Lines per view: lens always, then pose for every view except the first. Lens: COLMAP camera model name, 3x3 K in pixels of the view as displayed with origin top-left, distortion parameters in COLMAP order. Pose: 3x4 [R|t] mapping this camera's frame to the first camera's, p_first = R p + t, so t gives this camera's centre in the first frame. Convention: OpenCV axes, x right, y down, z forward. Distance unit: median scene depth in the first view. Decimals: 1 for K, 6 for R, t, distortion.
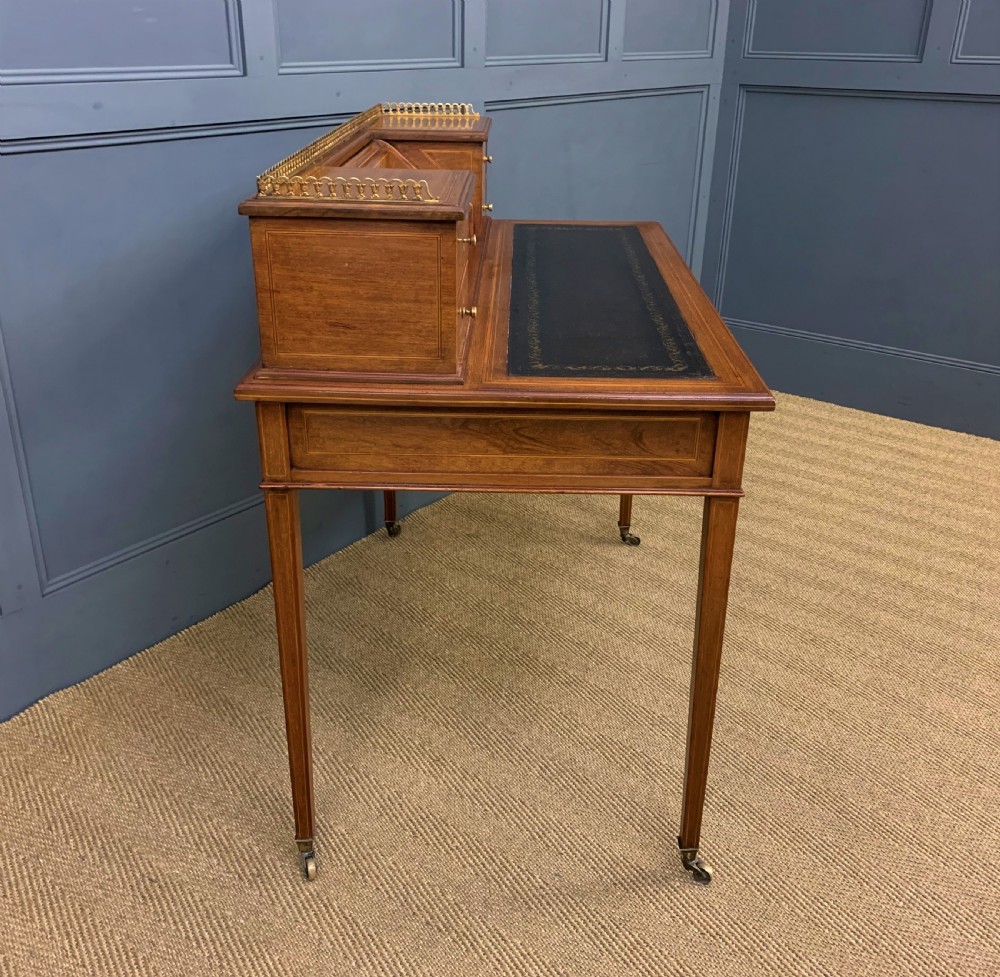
lens RADIAL K [[1014.6, 0, 495.8], [0, 1014.6, 490.3], [0, 0, 1]] dist [0.141714, -0.355018]
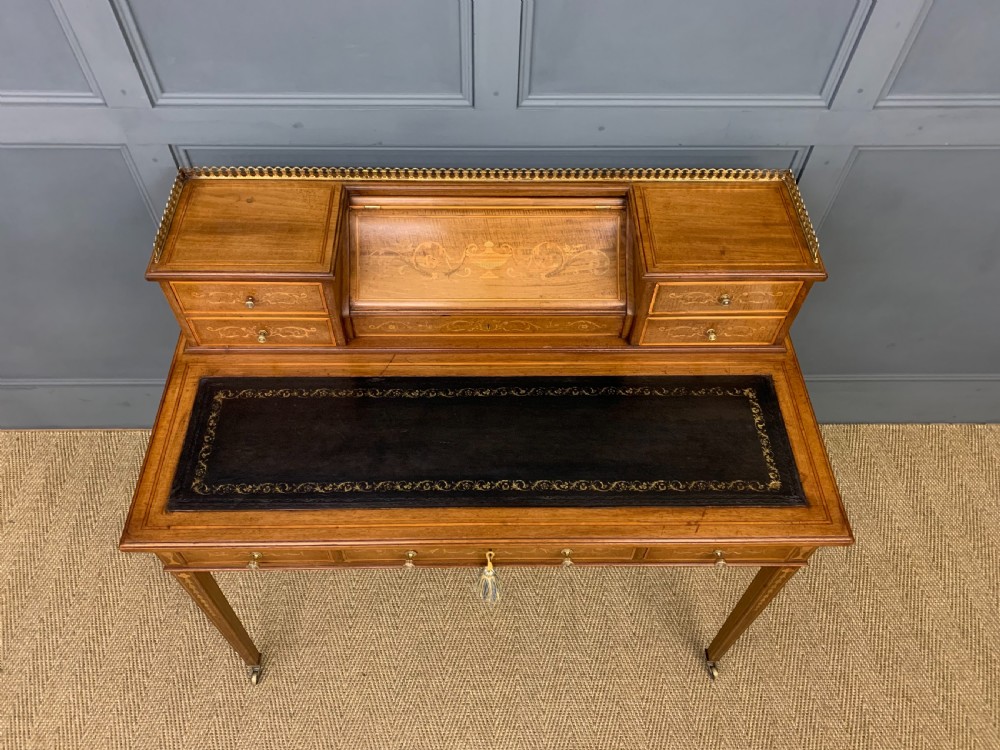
lens RADIAL K [[763.7, 0, 494.8], [0, 763.7, 369.2], [0, 0, 1]] dist [0.043374, -0.030888]
pose [[0.039566, 0.796140, -0.603818, 0.660627], [-0.431850, 0.558564, 0.708175, -1.047256], [0.901077, 0.232739, 0.365913, 0.963221]]
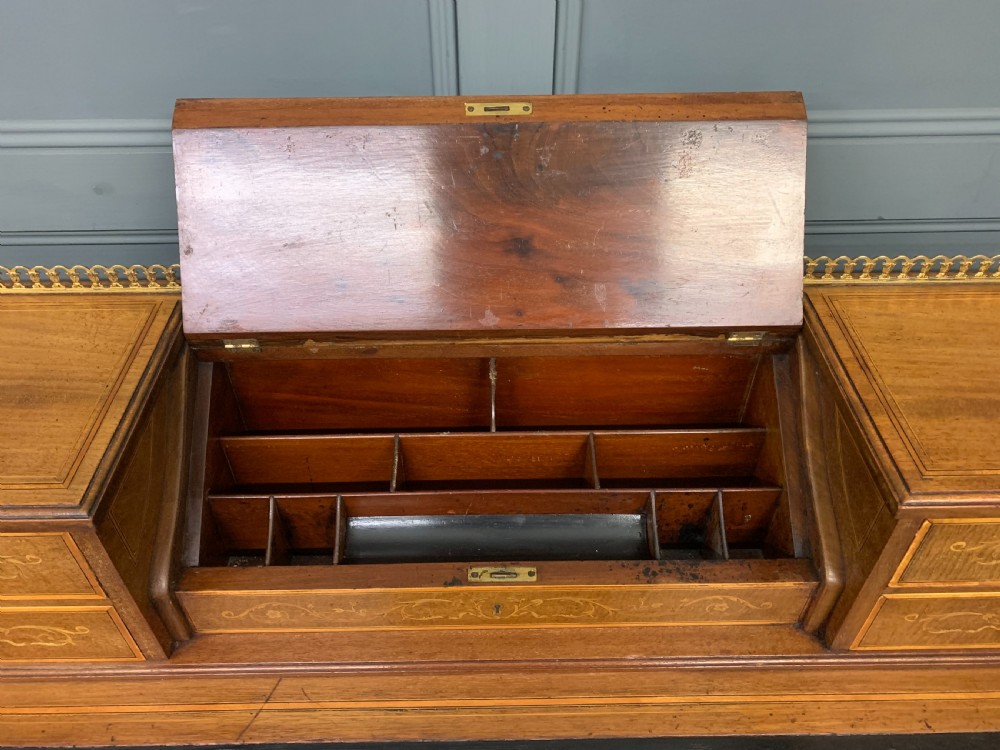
lens RADIAL K [[773.5, 0, 494.3], [0, 773.5, 364.1], [0, 0, 1]] dist [-0.000427, 0.008327]
pose [[0.034265, 0.646531, -0.762118, 0.219976], [-0.408336, 0.705069, 0.579775, -0.689341], [0.912188, 0.291335, 0.288161, 1.155760]]
